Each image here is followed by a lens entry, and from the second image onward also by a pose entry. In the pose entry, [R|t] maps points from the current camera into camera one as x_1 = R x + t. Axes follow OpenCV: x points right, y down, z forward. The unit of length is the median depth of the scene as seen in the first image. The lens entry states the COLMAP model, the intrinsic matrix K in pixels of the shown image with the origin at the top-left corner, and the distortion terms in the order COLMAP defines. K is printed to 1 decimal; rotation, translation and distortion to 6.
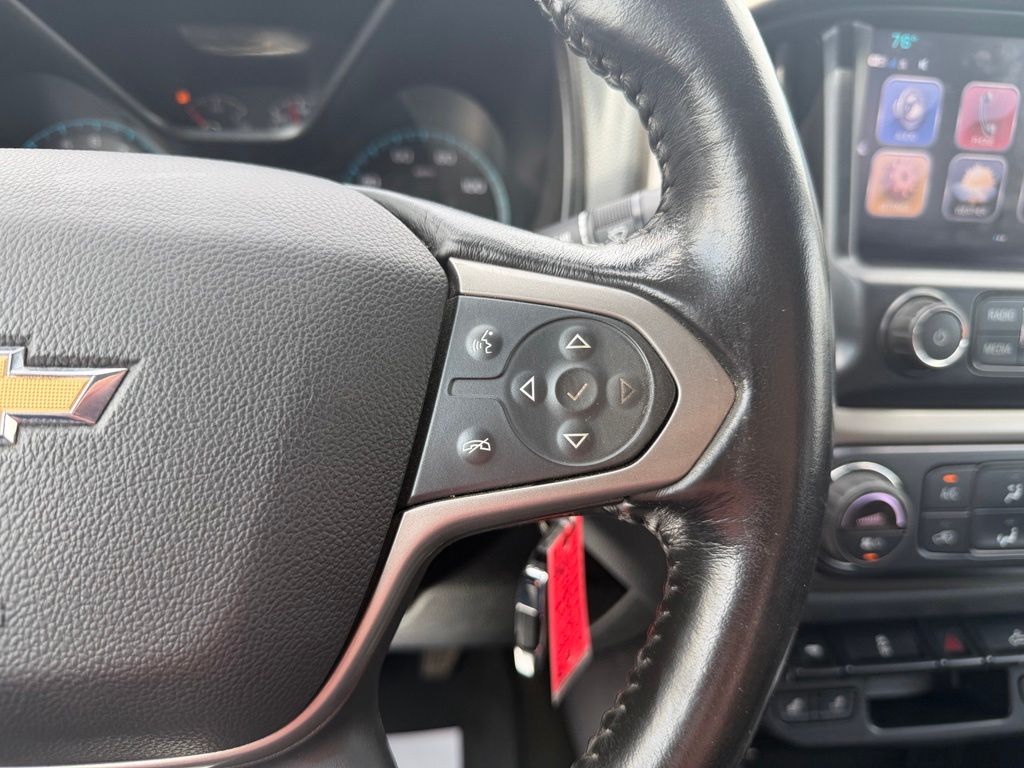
lens RADIAL K [[769.8, 0, 513.9], [0, 769.8, 378.9], [0, 0, 1]] dist [0.002969, -0.006520]
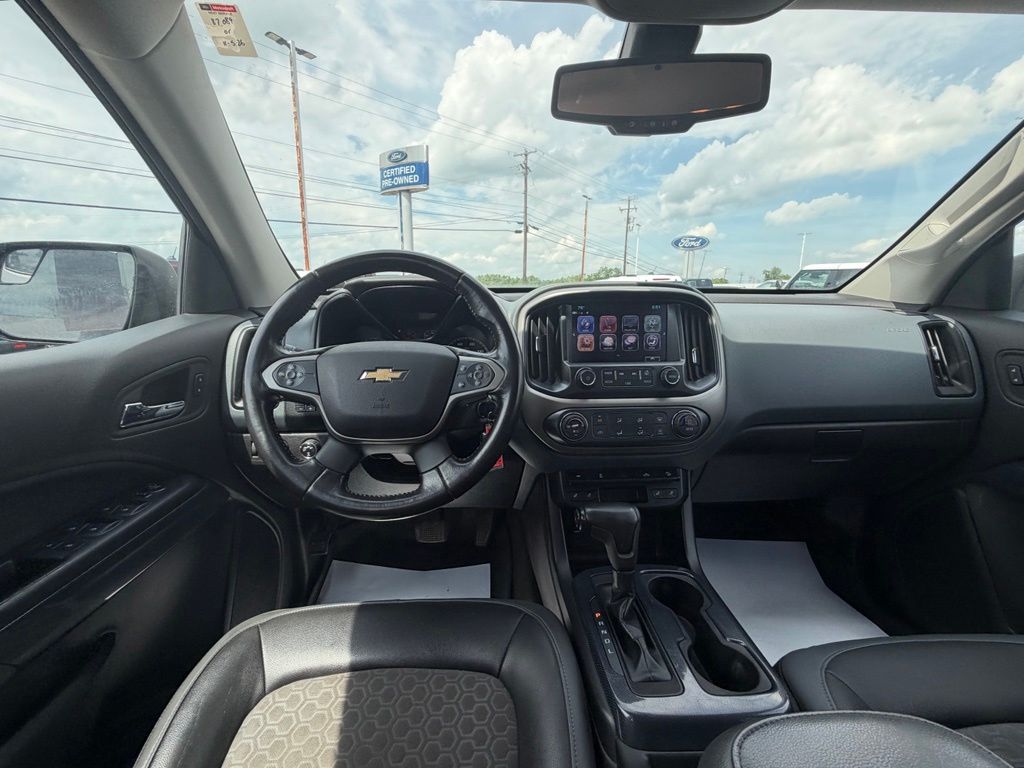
lens RADIAL K [[434.3, 0, 501.1], [0, 434.3, 383.7], [0, 0, 1]] dist [-0.000989, -0.000438]
pose [[0.994774, -0.046368, -0.090968, 0.518547], [0.026585, 0.977831, -0.207703, 0.726440], [0.098582, 0.204199, 0.973953, -2.079021]]
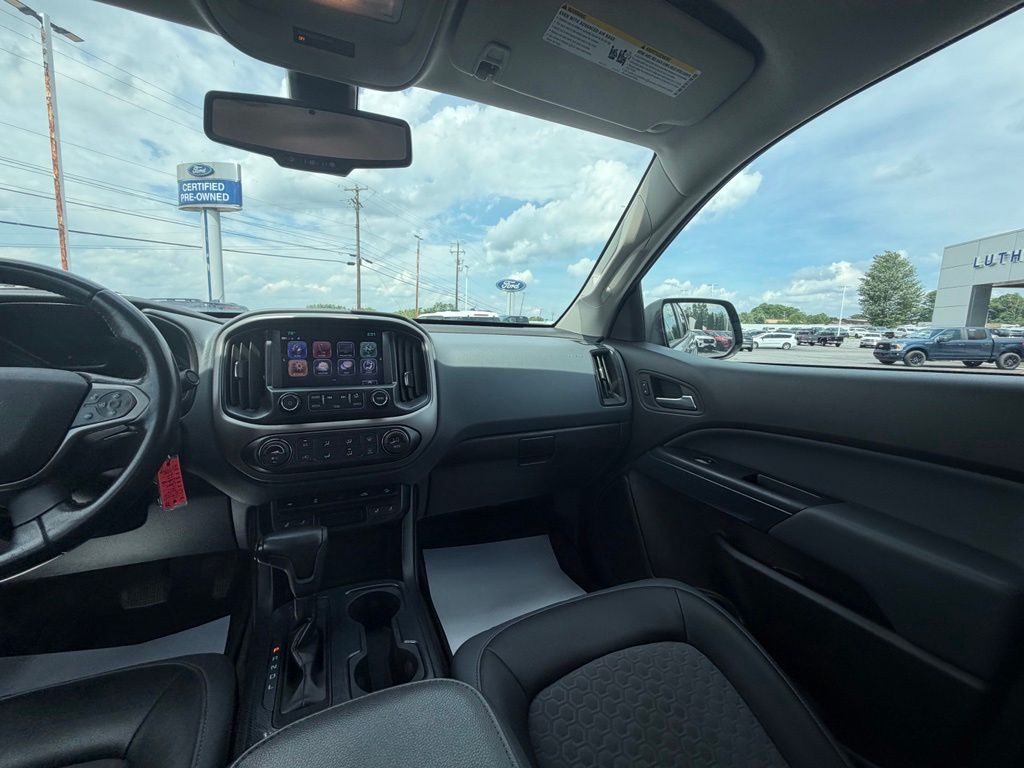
lens RADIAL K [[413.6, 0, 506.7], [0, 413.6, 381.9], [0, 0, 1]] dist [0.001564, -0.000335]
pose [[0.954442, -0.076056, 0.288541, 1.707046], [0.149761, 0.958461, -0.242744, 0.889656], [-0.258093, 0.274897, 0.926185, -2.185834]]
